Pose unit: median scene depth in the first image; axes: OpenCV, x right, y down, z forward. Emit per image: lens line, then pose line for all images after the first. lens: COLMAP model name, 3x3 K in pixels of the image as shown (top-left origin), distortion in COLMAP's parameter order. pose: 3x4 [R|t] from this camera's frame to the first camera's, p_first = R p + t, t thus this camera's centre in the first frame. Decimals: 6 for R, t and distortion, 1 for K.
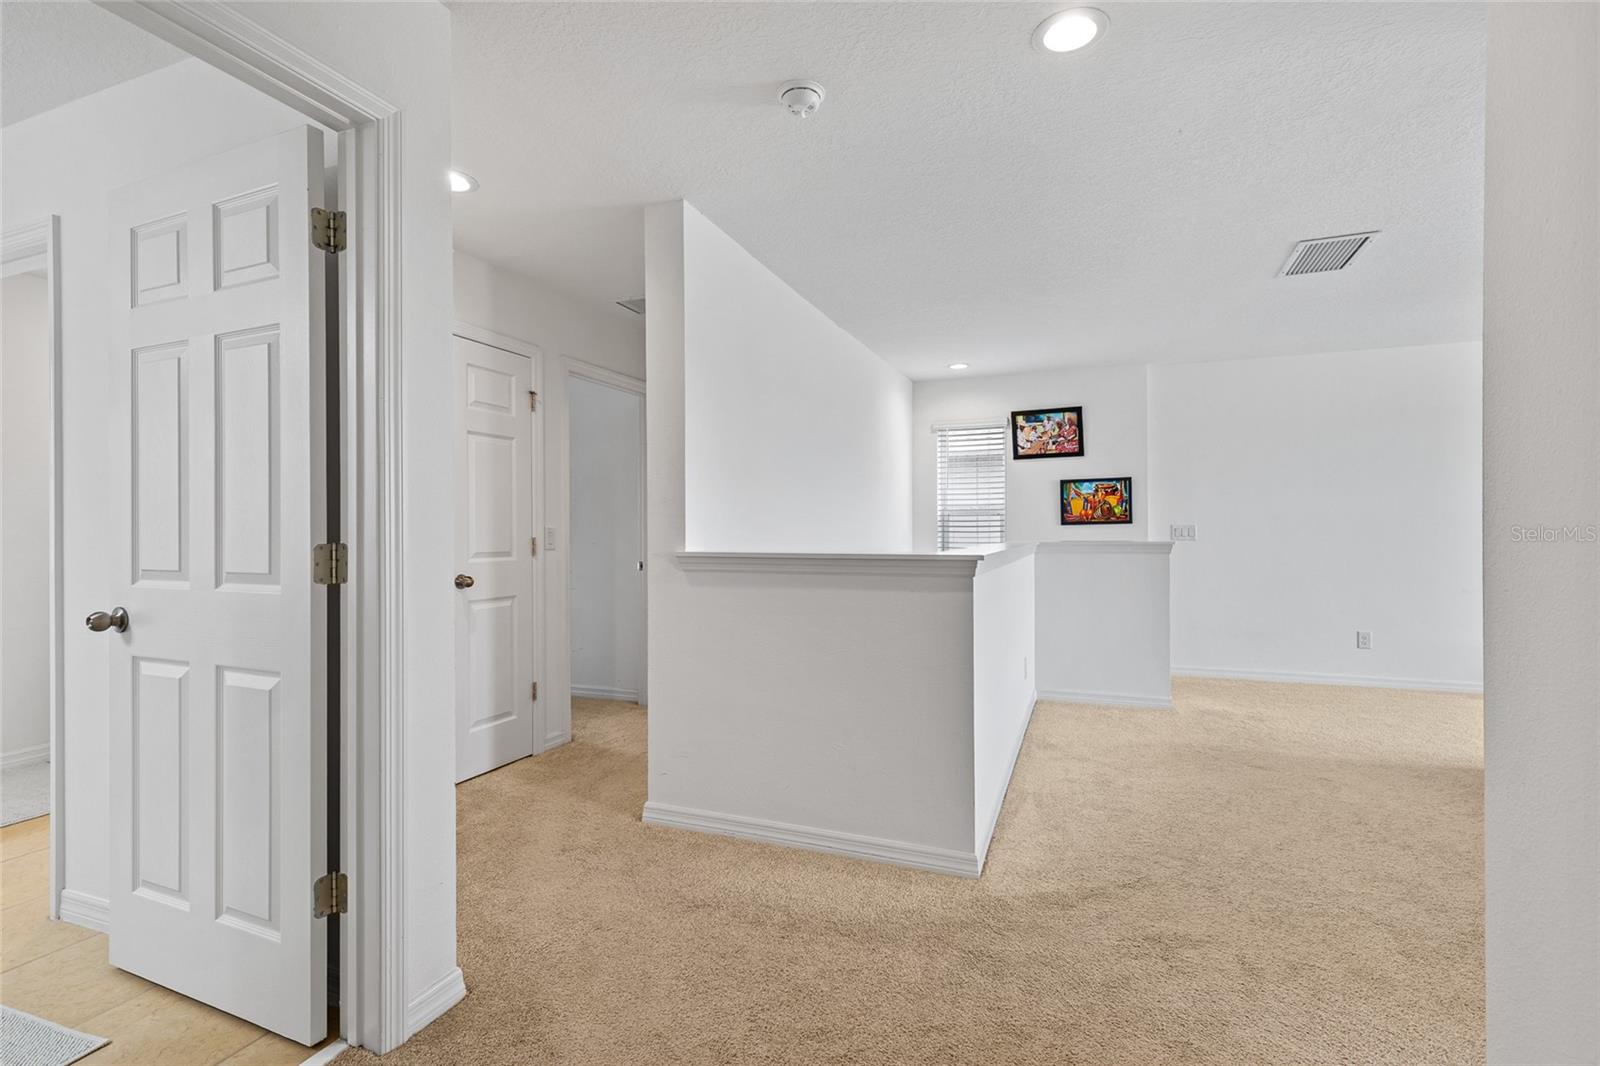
lens RADIAL K [[725.0, 0, 802.6], [0, 725.0, 523.3], [0, 0, 1]] dist [0.010891, -0.001804]
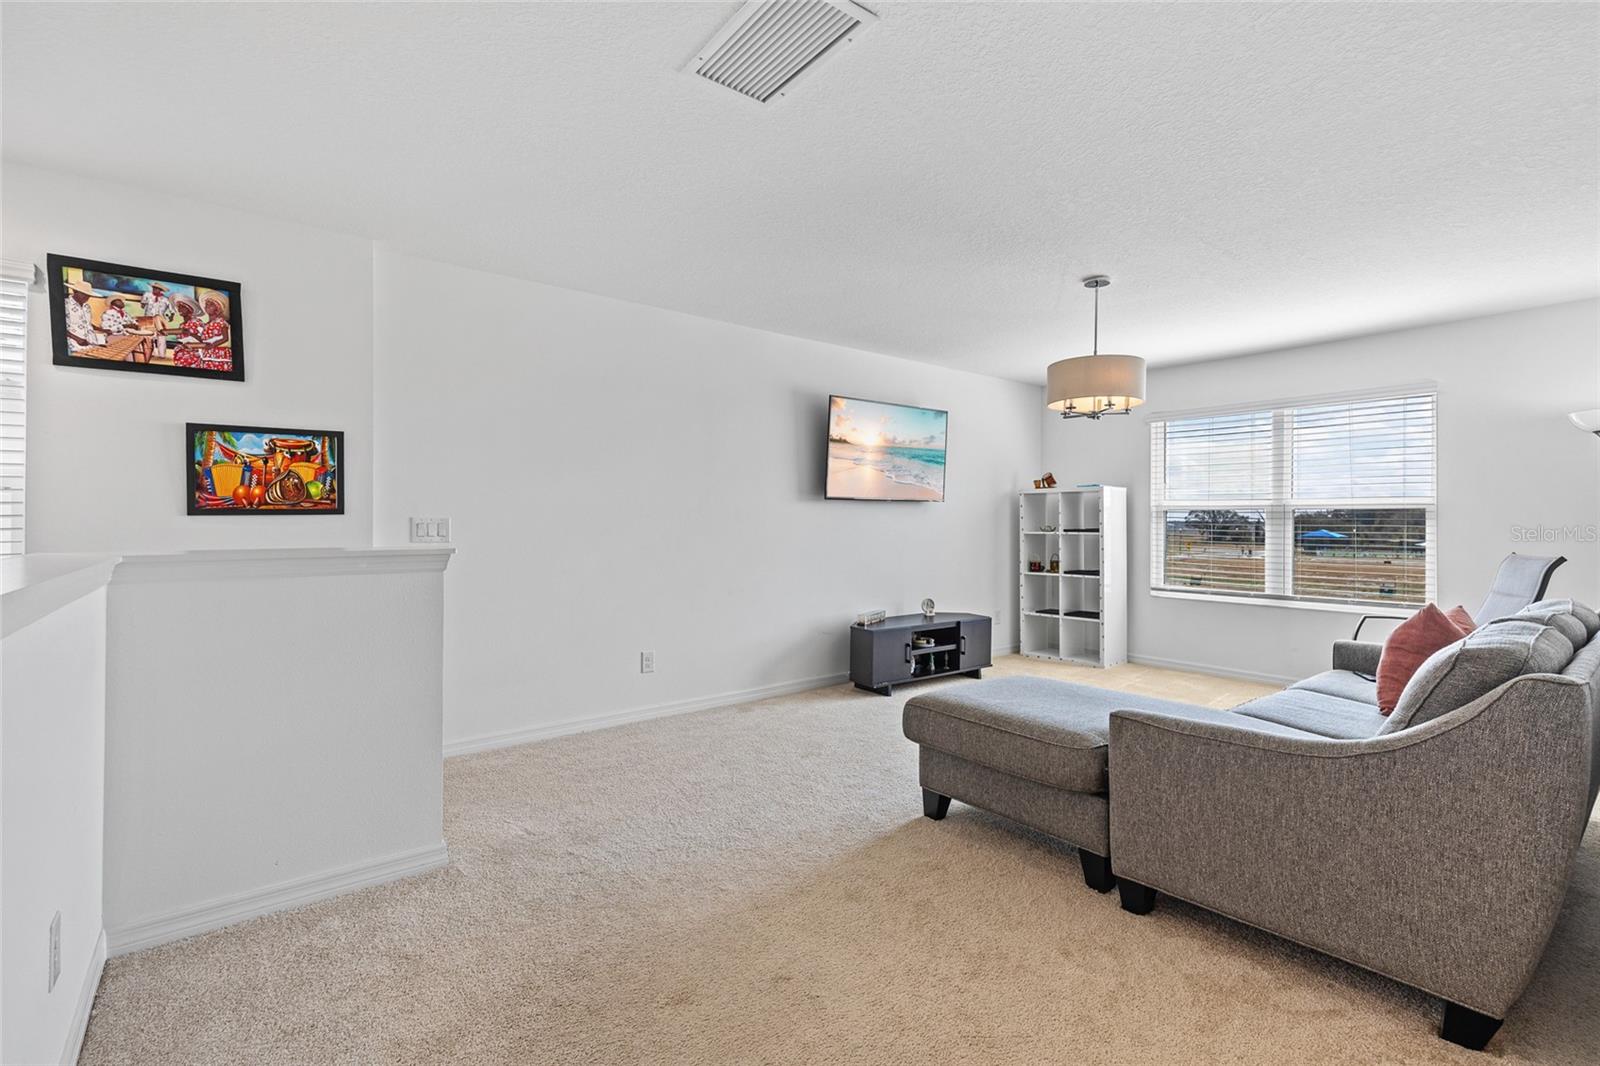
lens RADIAL K [[725.0, 0, 800.9], [0, 725.0, 518.9], [0, 0, 1]] dist [0.010891, -0.001804]
pose [[0.495204, 0.009536, 0.868724, 0.136178], [-0.010196, 0.999935, -0.005164, 0.003057], [-0.868717, -0.006300, 0.495269, 0.404367]]
